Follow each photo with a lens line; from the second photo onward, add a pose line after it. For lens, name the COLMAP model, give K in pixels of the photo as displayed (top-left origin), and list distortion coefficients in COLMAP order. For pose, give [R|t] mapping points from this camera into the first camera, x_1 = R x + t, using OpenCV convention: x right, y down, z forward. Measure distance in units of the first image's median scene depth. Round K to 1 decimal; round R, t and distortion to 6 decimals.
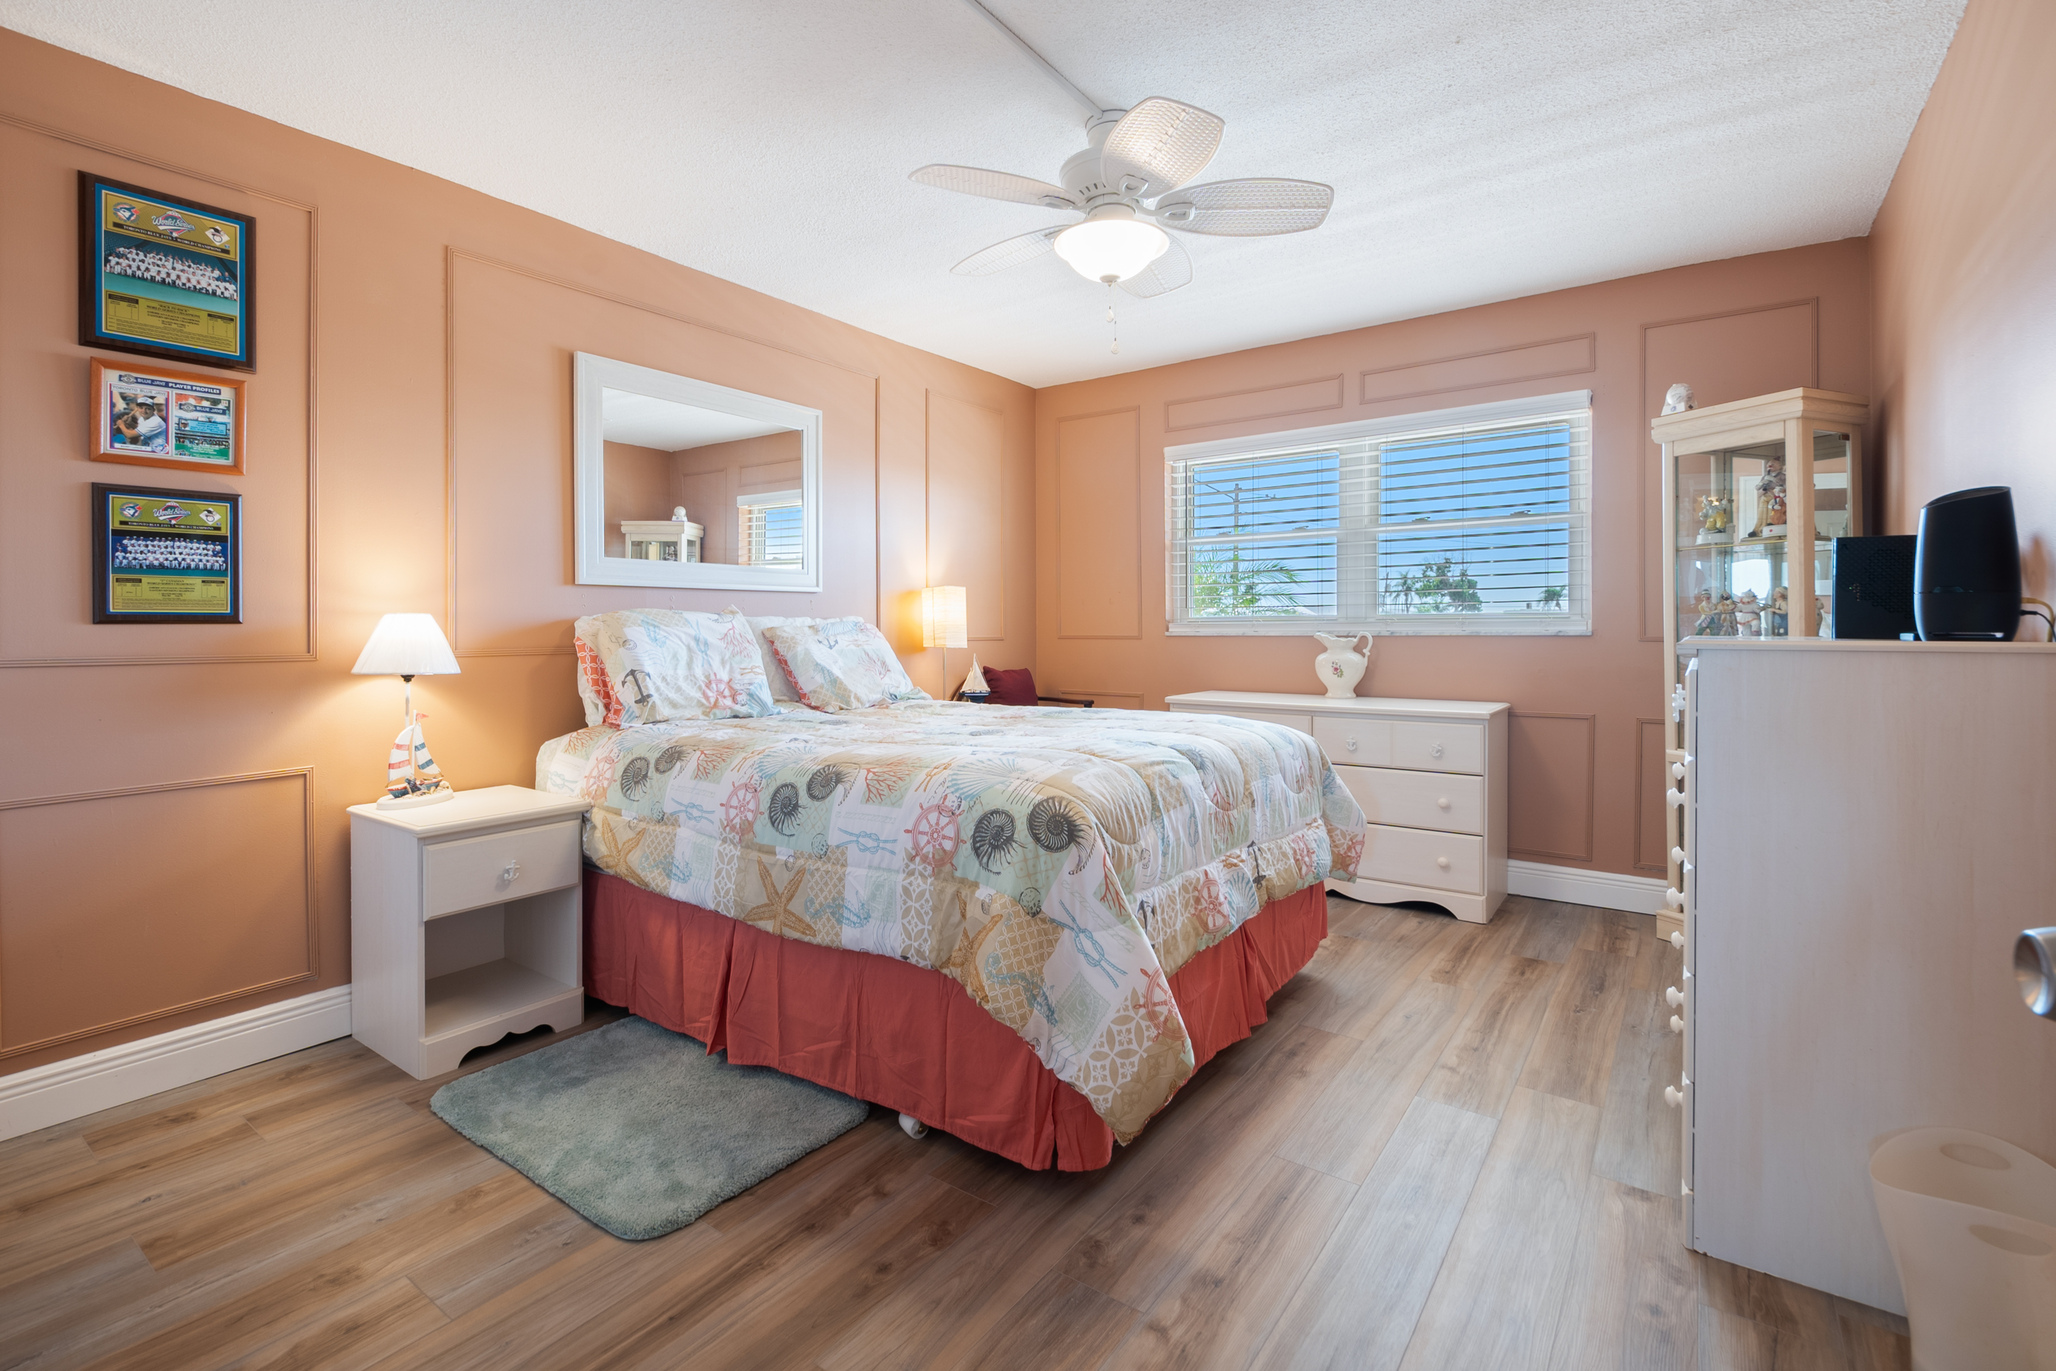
lens RADIAL K [[934.1, 0, 1018.8], [0, 934.1, 630.9], [0, 0, 1]] dist [-0.004444, -0.000572]
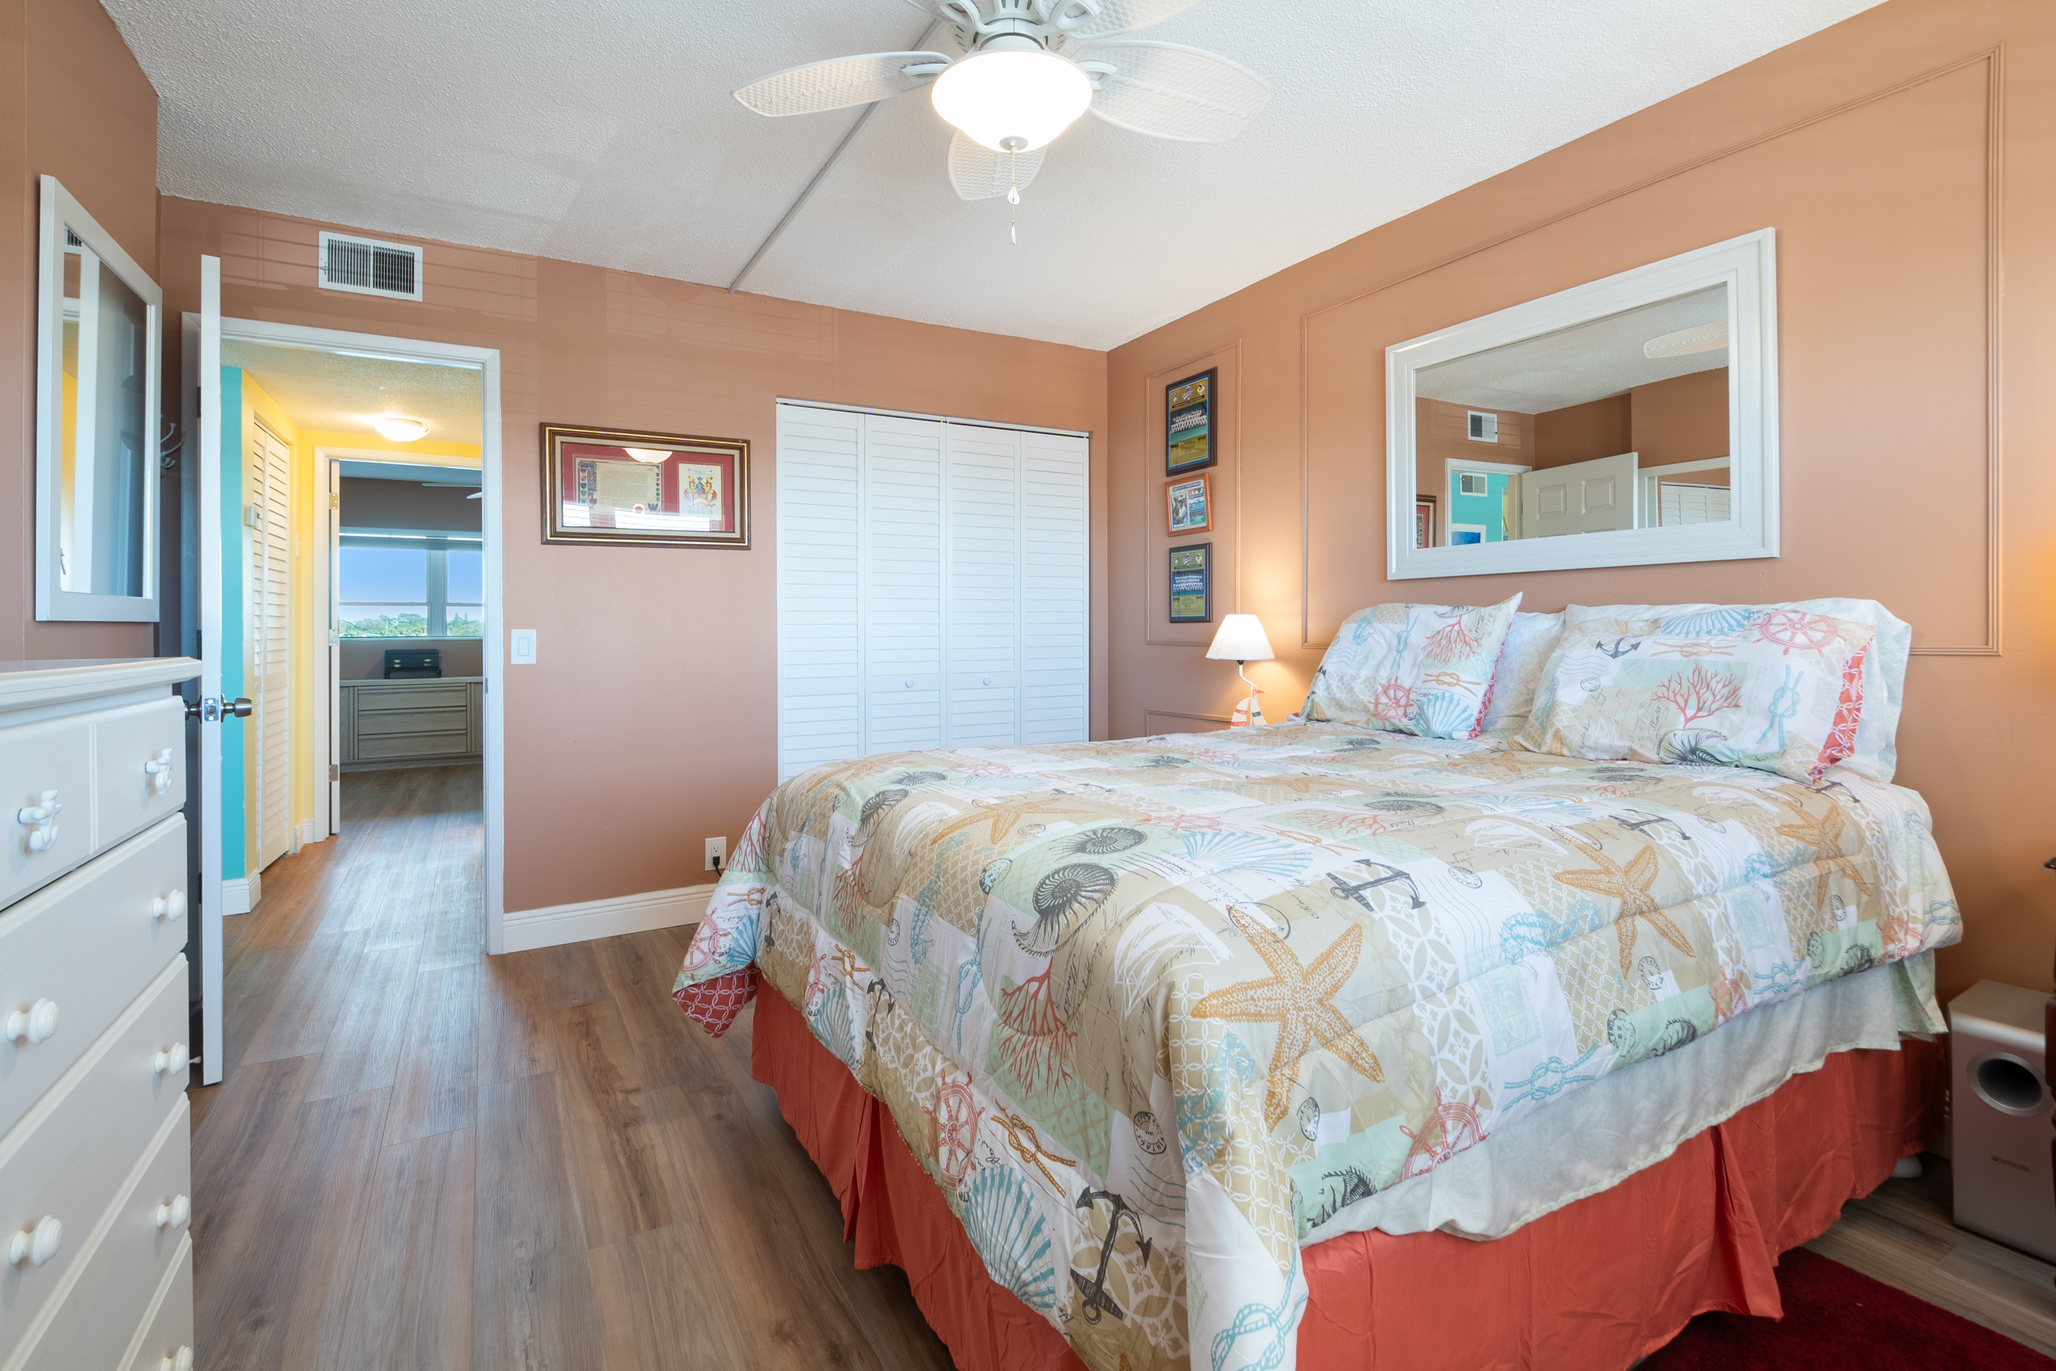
lens RADIAL K [[934.1, 0, 1018.8], [0, 934.1, 630.9], [0, 0, 1]] dist [-0.004444, -0.000572]
pose [[-0.412439, 0.013879, -0.910879, 0.824657], [0.008177, 0.999900, 0.011533, -0.014787], [0.910948, -0.002692, -0.412512, 1.432552]]
